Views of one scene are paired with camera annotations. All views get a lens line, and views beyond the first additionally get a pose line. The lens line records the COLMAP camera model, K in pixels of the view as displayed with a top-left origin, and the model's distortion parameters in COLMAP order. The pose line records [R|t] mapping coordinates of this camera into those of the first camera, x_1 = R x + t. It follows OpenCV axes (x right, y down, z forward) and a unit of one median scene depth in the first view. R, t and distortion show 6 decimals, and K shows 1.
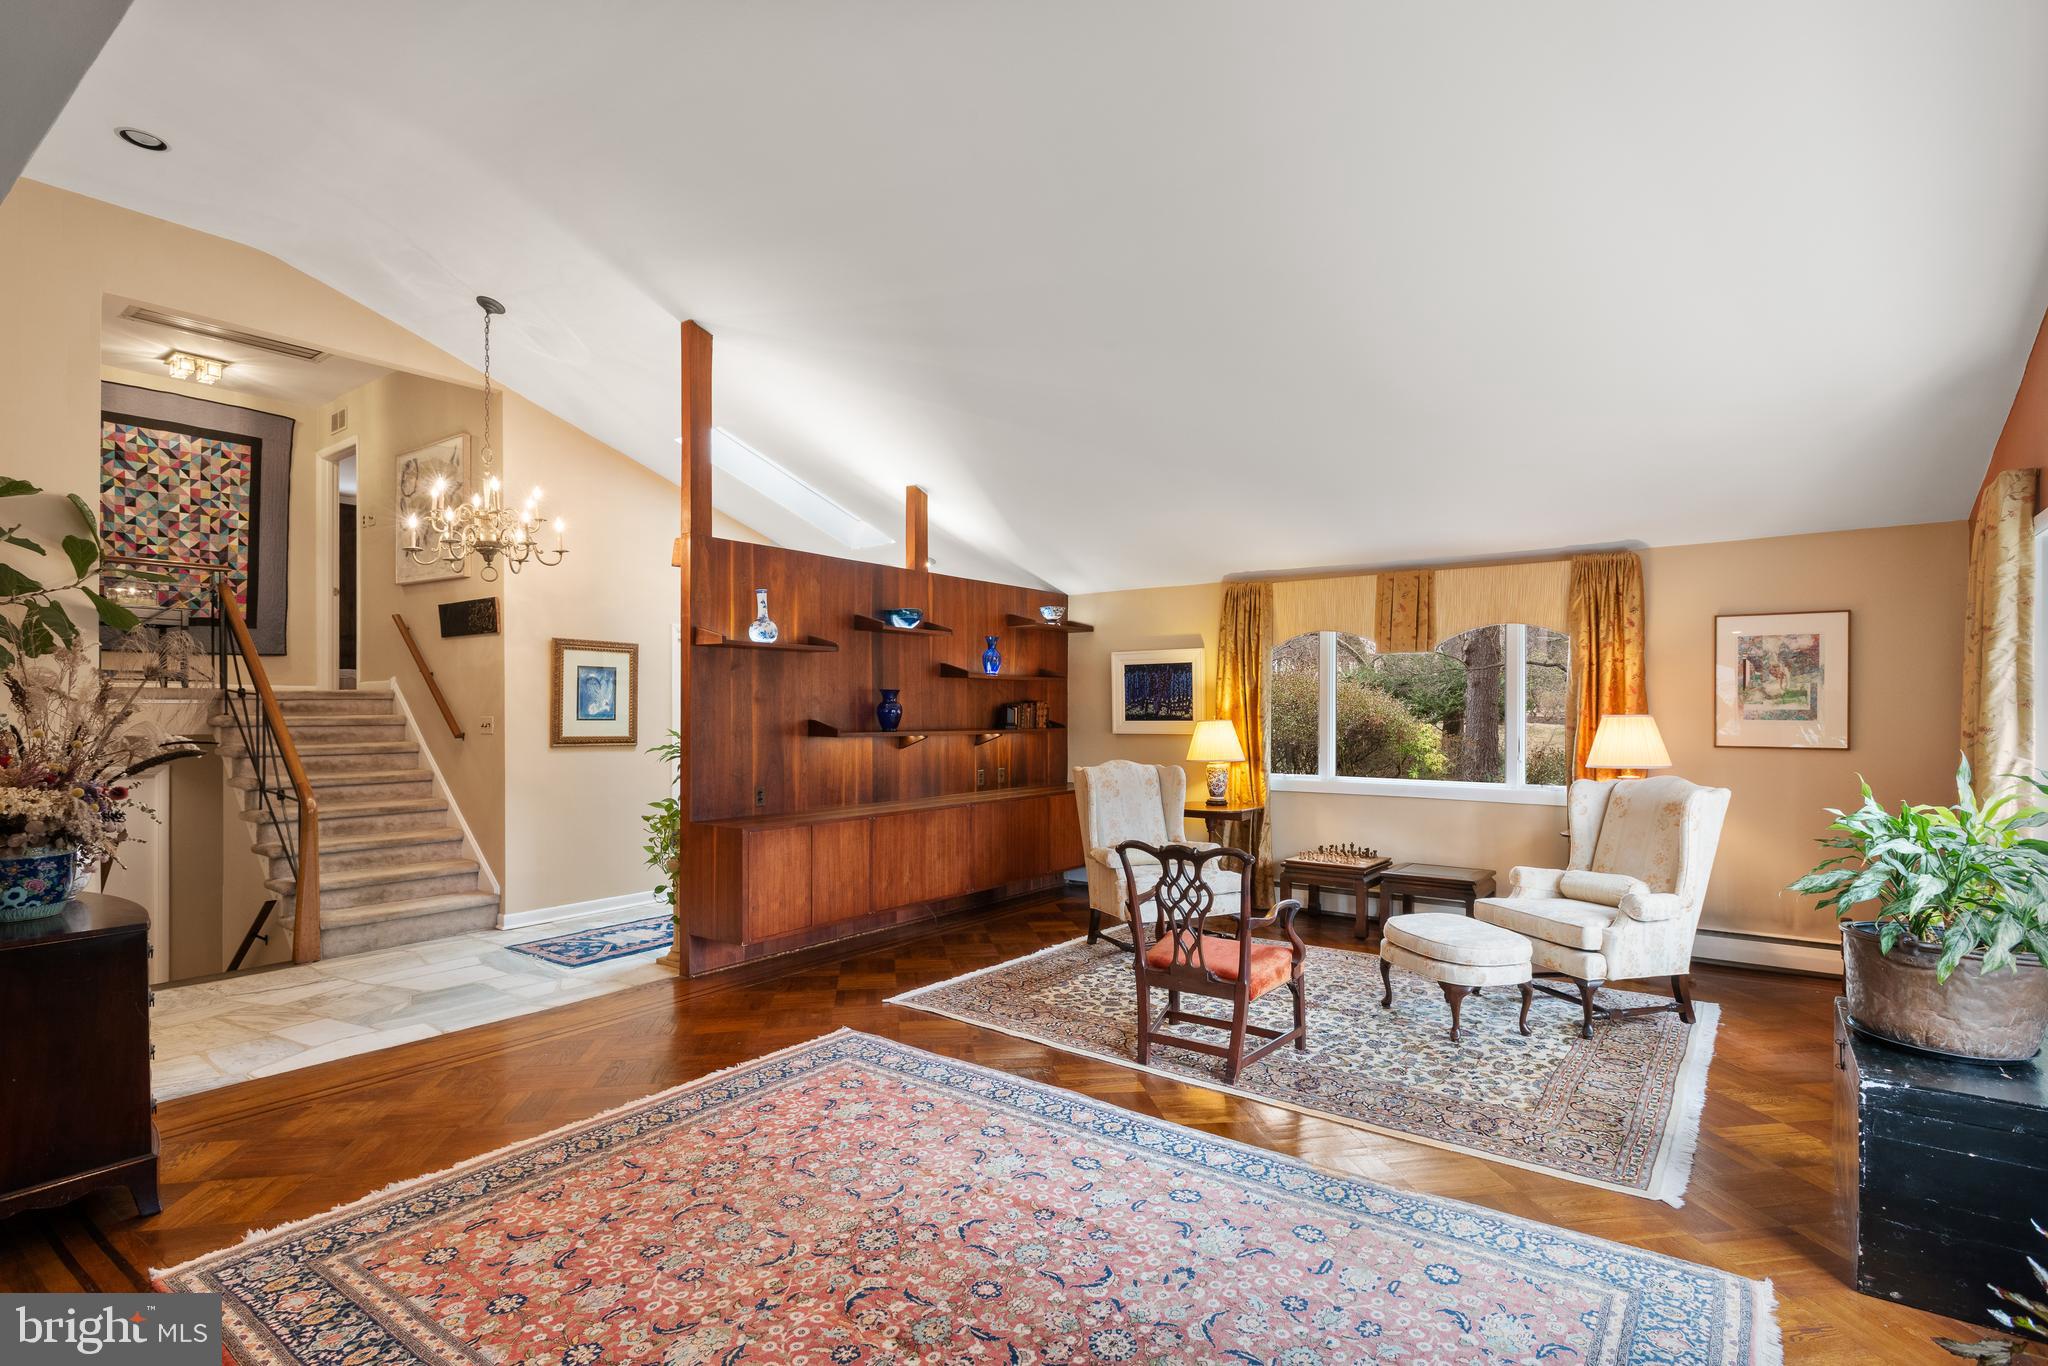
lens RADIAL K [[998.6, 0, 1034.4], [0, 998.6, 704.9], [0, 0, 1]] dist [-0.001107, -0.002891]
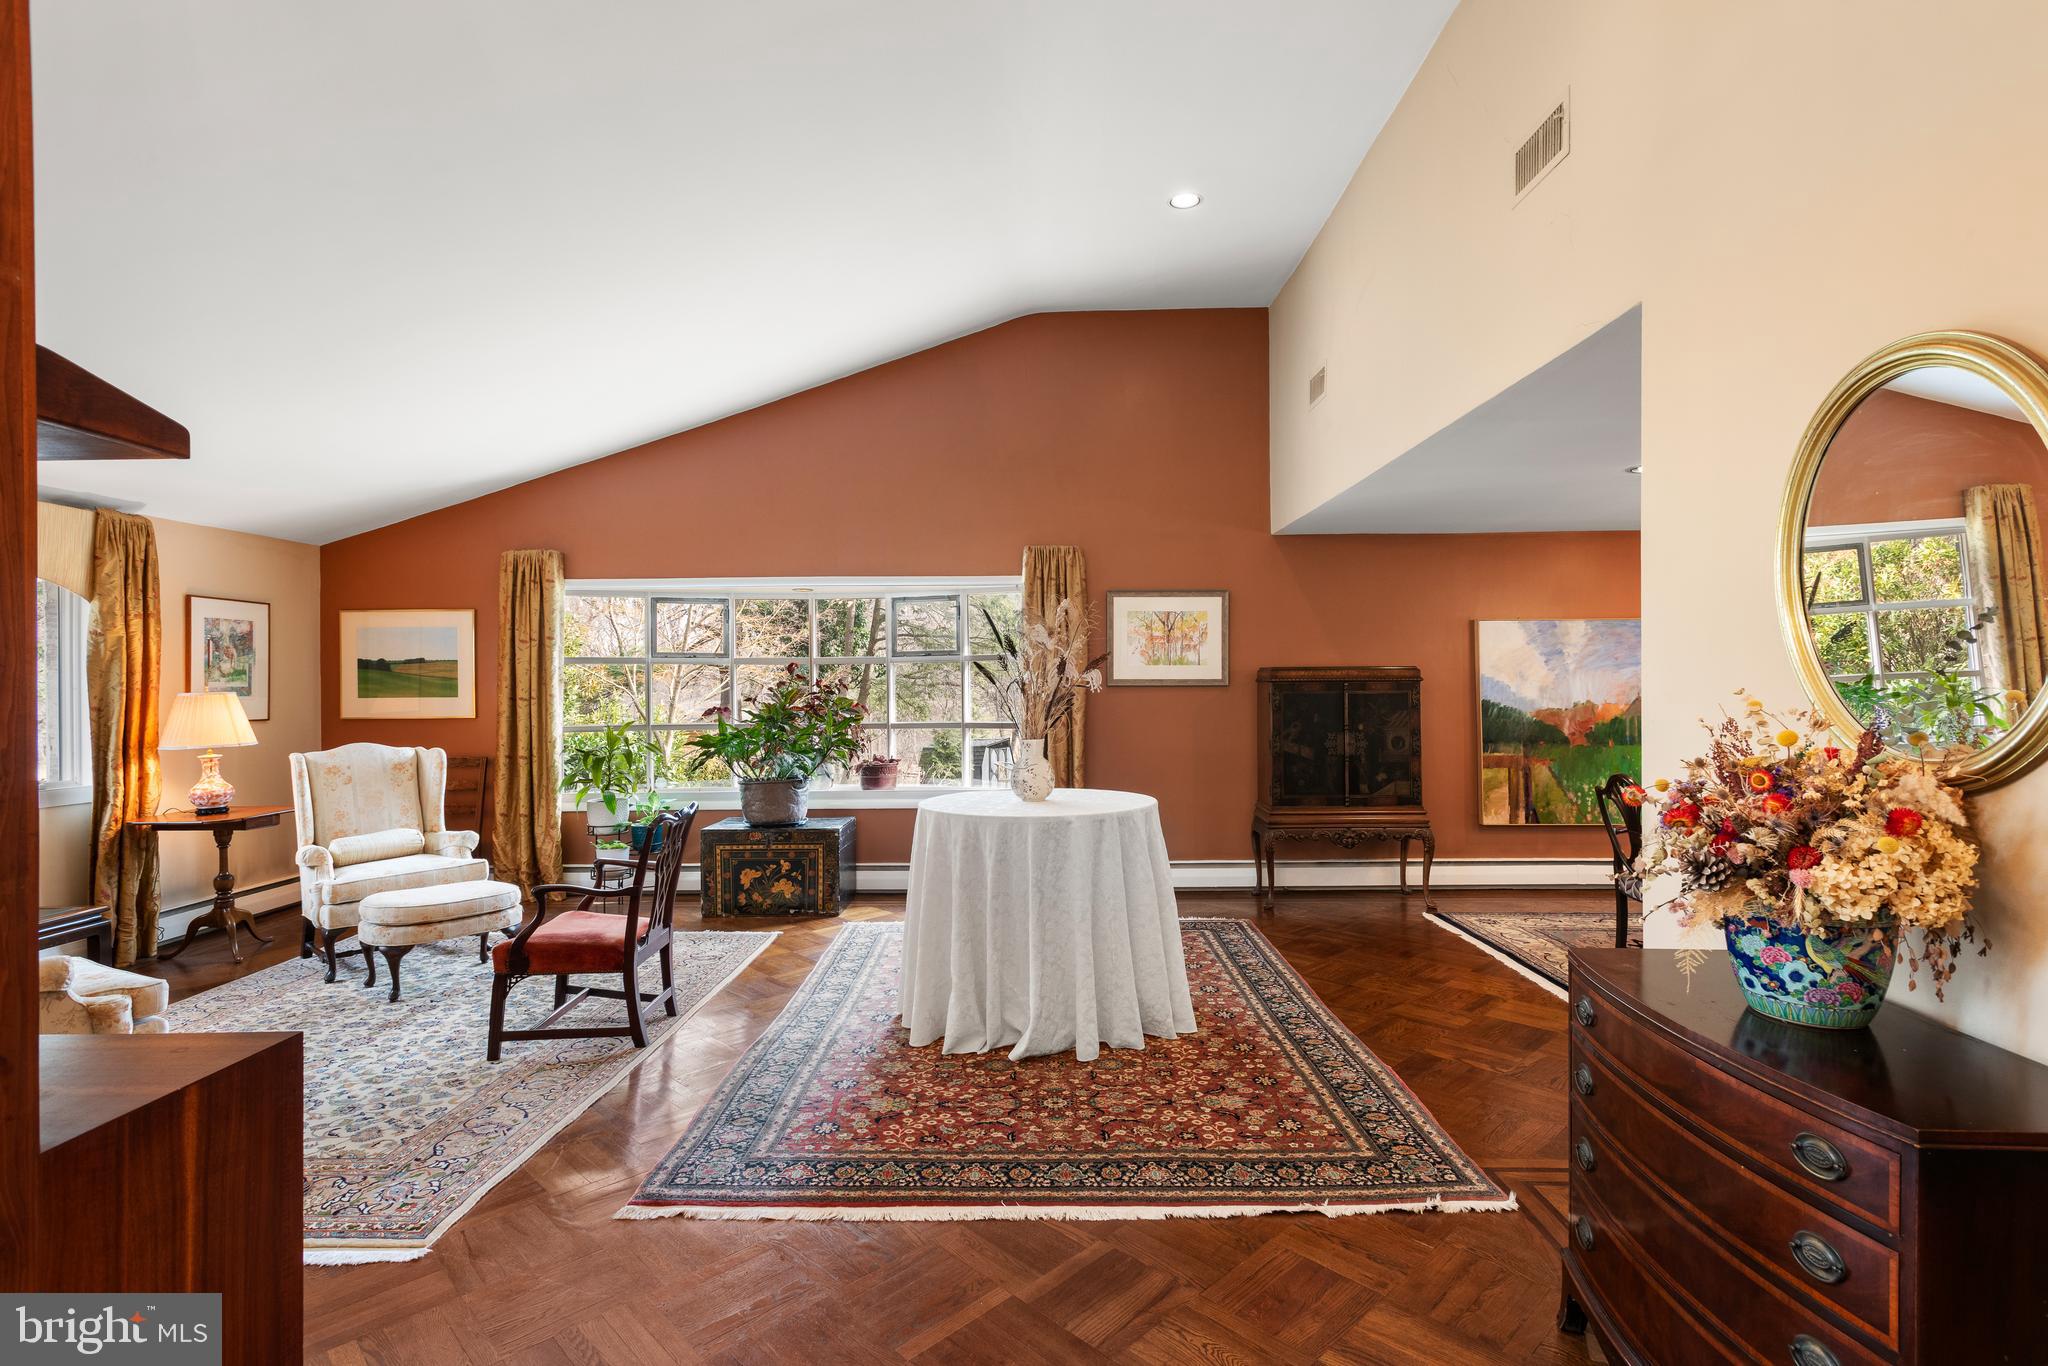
lens RADIAL K [[990.4, 0, 1022.4], [0, 990.4, 681.2], [0, 0, 1]] dist [0.006188, -0.000362]
pose [[-0.574774, 0.005785, 0.818292, -0.749418], [0.006063, 0.999978, -0.002811, 0.007714], [-0.818290, 0.003346, -0.574796, 1.048859]]
